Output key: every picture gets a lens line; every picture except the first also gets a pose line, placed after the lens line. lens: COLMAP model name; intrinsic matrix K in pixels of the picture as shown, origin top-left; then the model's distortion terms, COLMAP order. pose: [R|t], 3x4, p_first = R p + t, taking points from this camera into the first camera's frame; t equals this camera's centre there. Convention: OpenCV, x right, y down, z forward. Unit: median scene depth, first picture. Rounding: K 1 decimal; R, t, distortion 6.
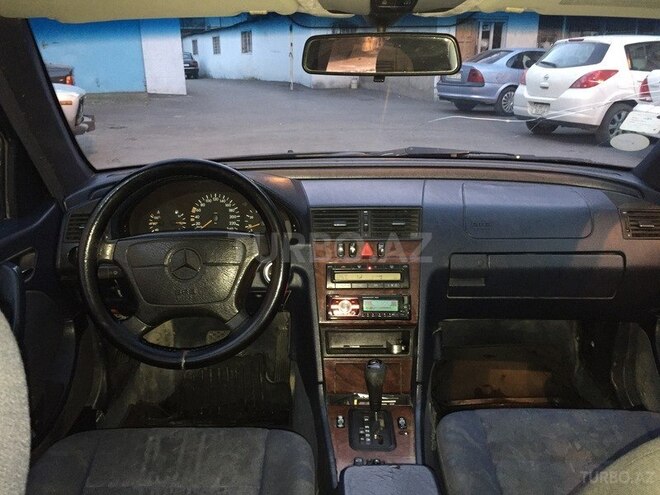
lens RADIAL K [[560.0, 0, 330.0], [0, 560.0, 247.5], [0, 0, 1]] dist [0.013210, -0.055702]
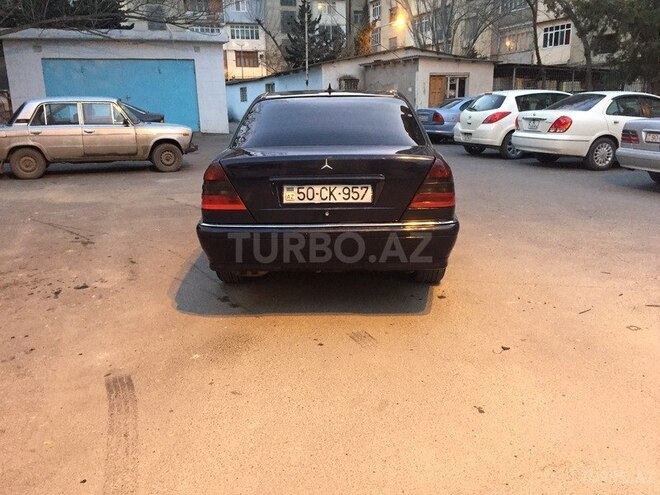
lens RADIAL K [[560.0, 0, 330.0], [0, 560.0, 247.5], [0, 0, 1]] dist [0.013210, -0.055702]
pose [[0.999717, -0.007230, -0.022642, 0.022174], [0.005582, 0.997388, -0.072013, 0.167751], [0.023104, 0.071867, 0.997147, -0.537381]]
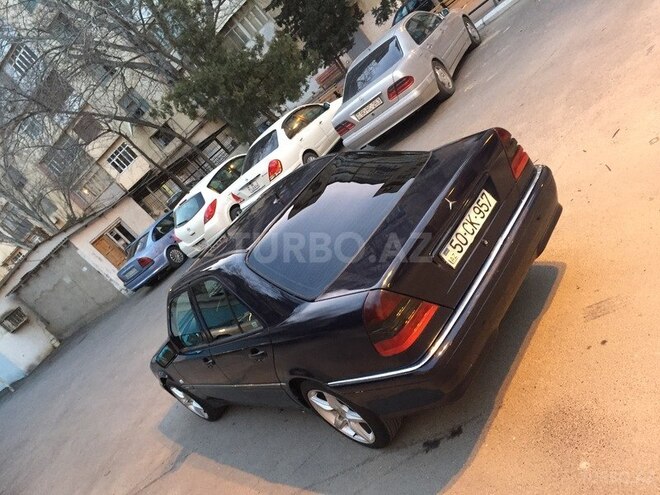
lens RADIAL K [[555.4, 0, 330.0], [0, 555.4, 247.5], [0, 0, 1]] dist [0.009467, -0.064481]
pose [[0.546973, -0.662310, 0.512021, -0.211937], [0.775852, 0.630784, -0.012881, 0.050227], [-0.314443, 0.404298, 0.858876, -0.407247]]
